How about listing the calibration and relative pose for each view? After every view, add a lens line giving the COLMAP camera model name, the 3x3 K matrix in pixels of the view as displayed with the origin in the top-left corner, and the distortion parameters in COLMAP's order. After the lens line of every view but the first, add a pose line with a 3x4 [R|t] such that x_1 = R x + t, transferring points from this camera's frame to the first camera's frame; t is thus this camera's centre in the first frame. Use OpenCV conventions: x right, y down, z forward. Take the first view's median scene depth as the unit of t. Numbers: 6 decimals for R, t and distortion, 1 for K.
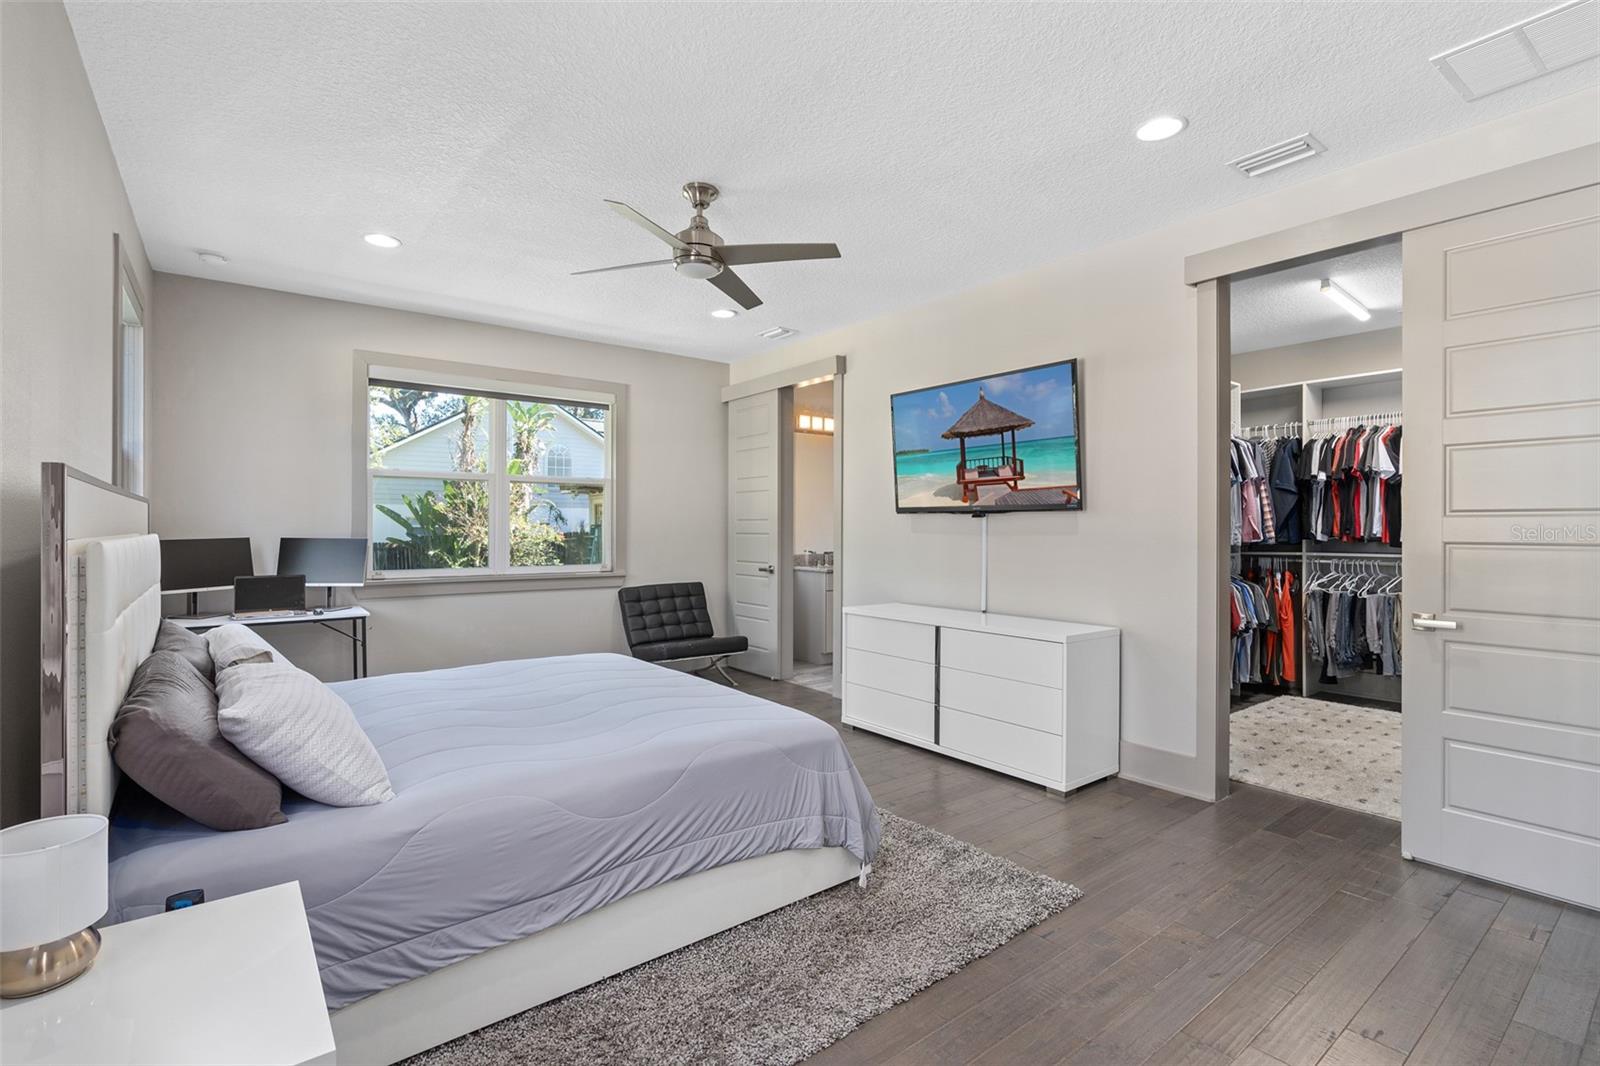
lens RADIAL K [[729.0, 0, 800.0], [0, 729.0, 528.1], [0, 0, 1]] dist [-0.001504, -0.000402]
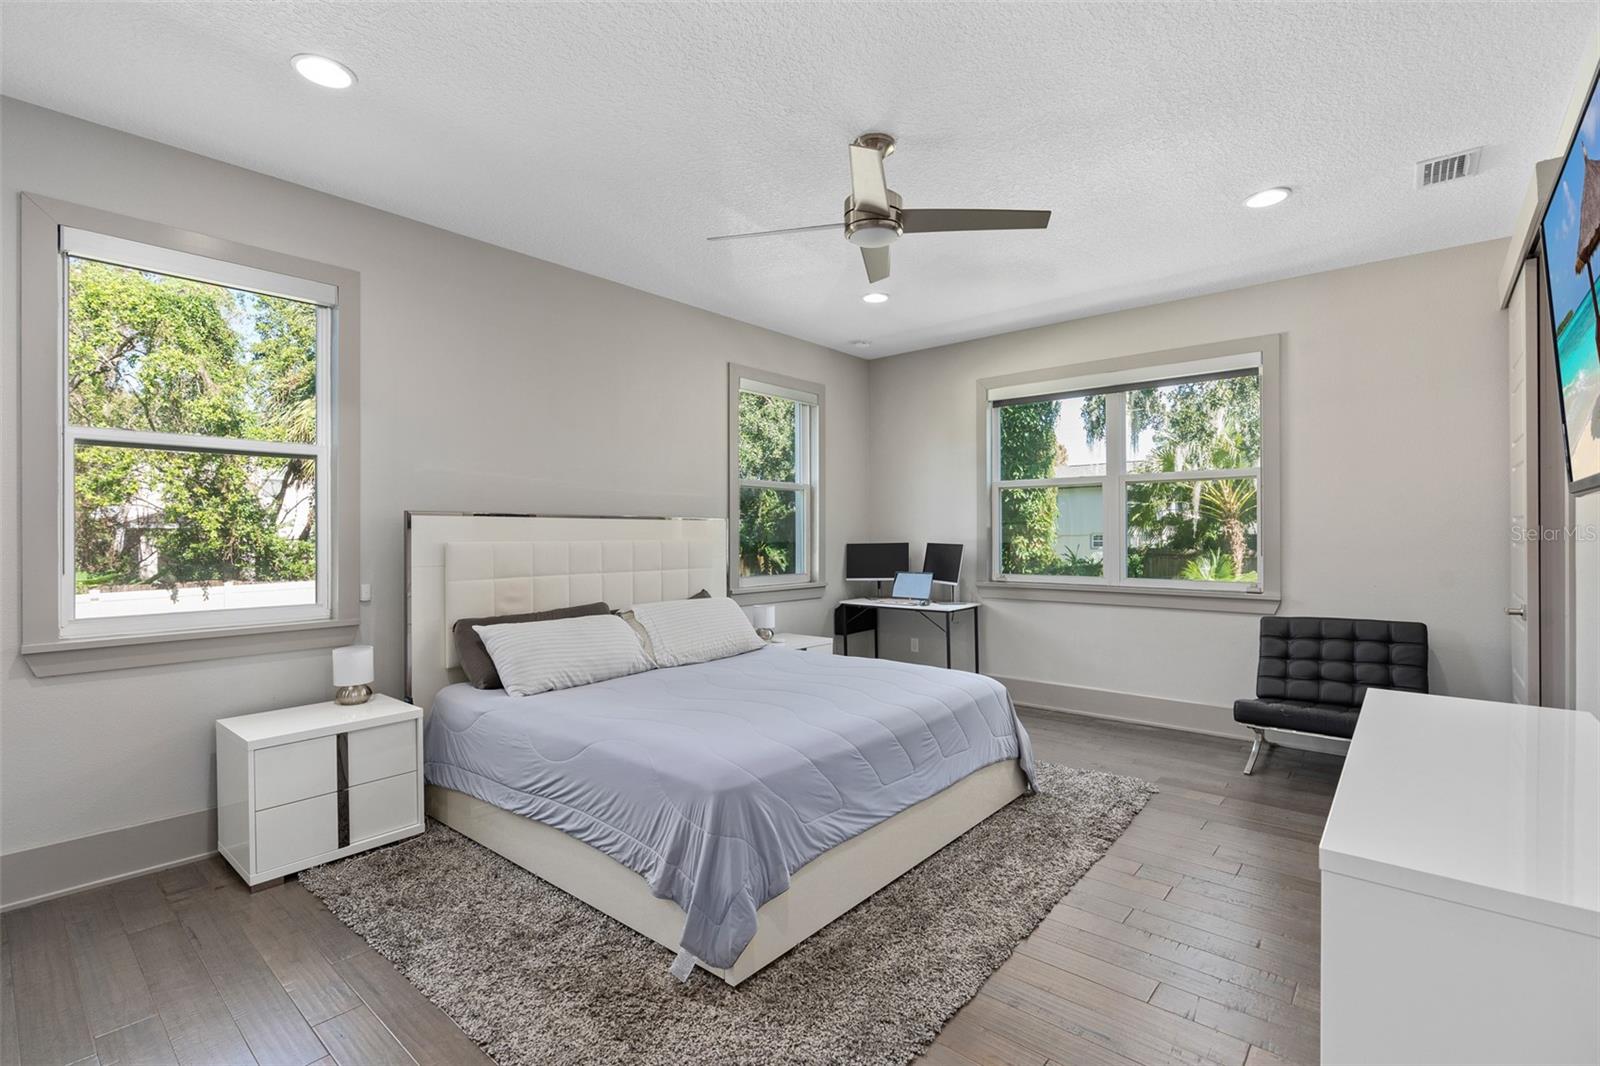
lens RADIAL K [[729.0, 0, 801.7], [0, 729.0, 537.7], [0, 0, 1]] dist [-0.001504, -0.000402]
pose [[0.206630, -0.002823, -0.978415, 0.390151], [-0.000547, 0.999995, -0.003000, 0.006148], [0.978419, 0.001155, 0.206628, 0.422793]]
